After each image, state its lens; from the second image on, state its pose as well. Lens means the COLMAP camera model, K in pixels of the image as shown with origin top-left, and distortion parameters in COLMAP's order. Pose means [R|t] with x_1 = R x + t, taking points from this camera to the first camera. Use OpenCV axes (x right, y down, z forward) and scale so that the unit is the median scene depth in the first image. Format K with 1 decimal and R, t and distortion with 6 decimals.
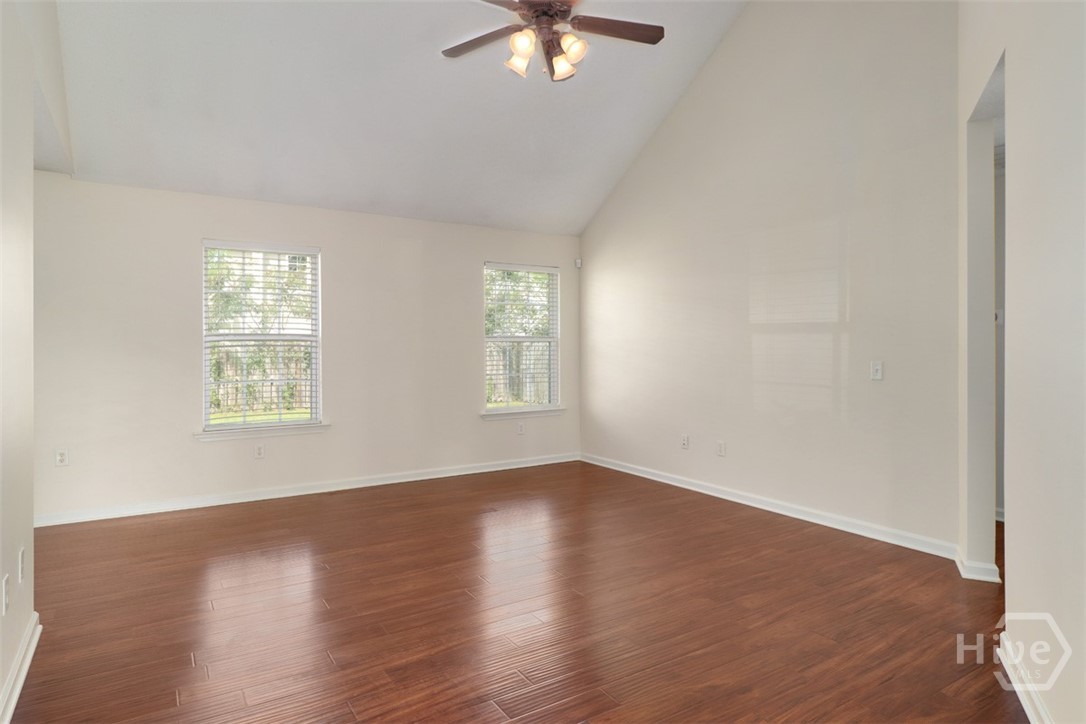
lens RADIAL K [[629.6, 0, 549.3], [0, 629.6, 355.2], [0, 0, 1]] dist [-0.003518, -0.000597]
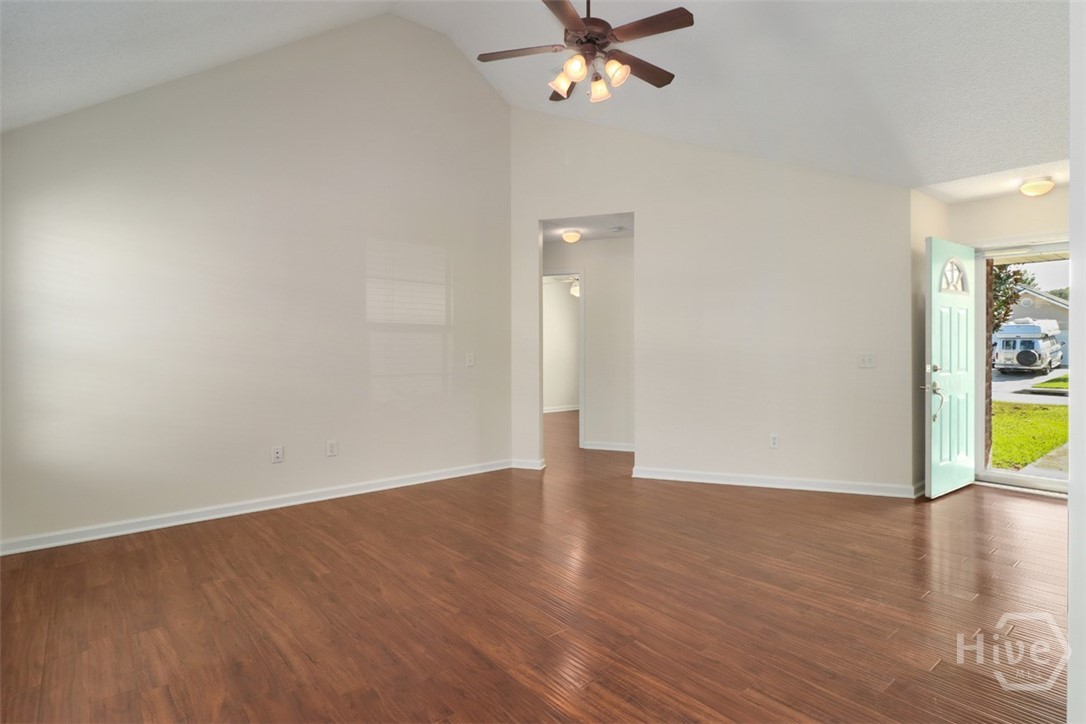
lens RADIAL K [[566.0, 0, 548.0], [0, 566.0, 352.4], [0, 0, 1]] dist [0.003835, 0.001014]
pose [[-0.113291, -0.016797, 0.993420, -0.976597], [0.019372, 0.999630, 0.019111, -0.017836], [-0.993373, 0.021410, -0.112924, 1.167344]]
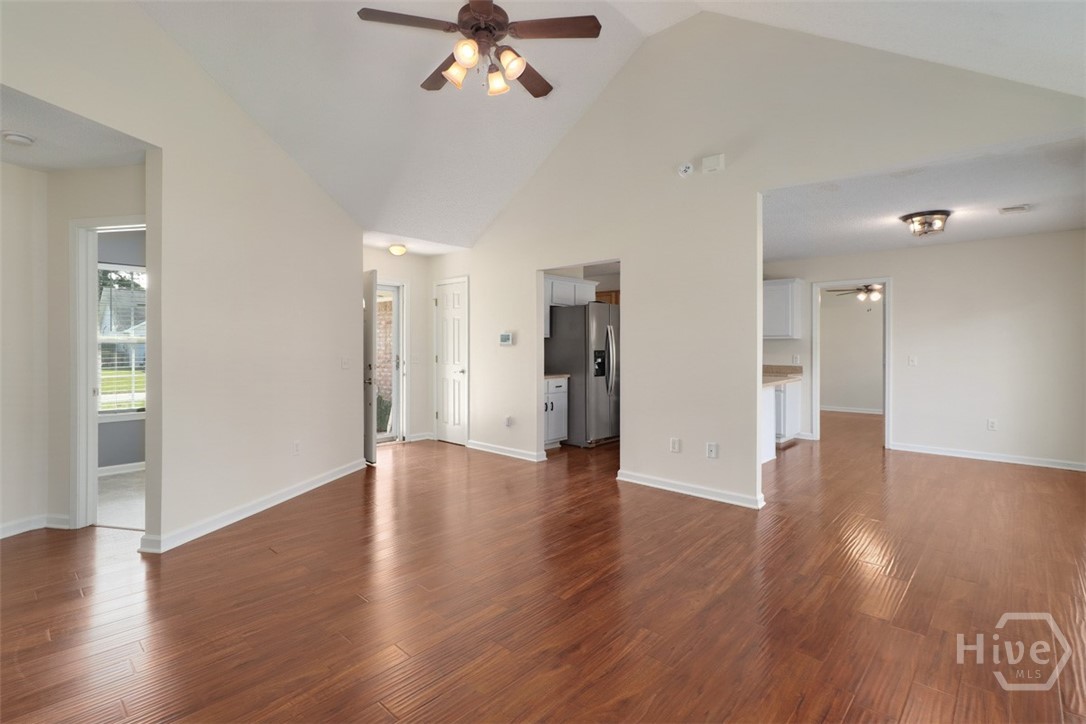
lens RADIAL K [[508.4, 0, 546.0], [0, 508.4, 356.2], [0, 0, 1]] dist [-0.002030, -0.000209]
pose [[-0.970380, 0.002323, -0.241573, 0.091886], [-0.006289, 0.999372, 0.034875, -0.030644], [0.241502, 0.035361, -0.969756, 1.812570]]
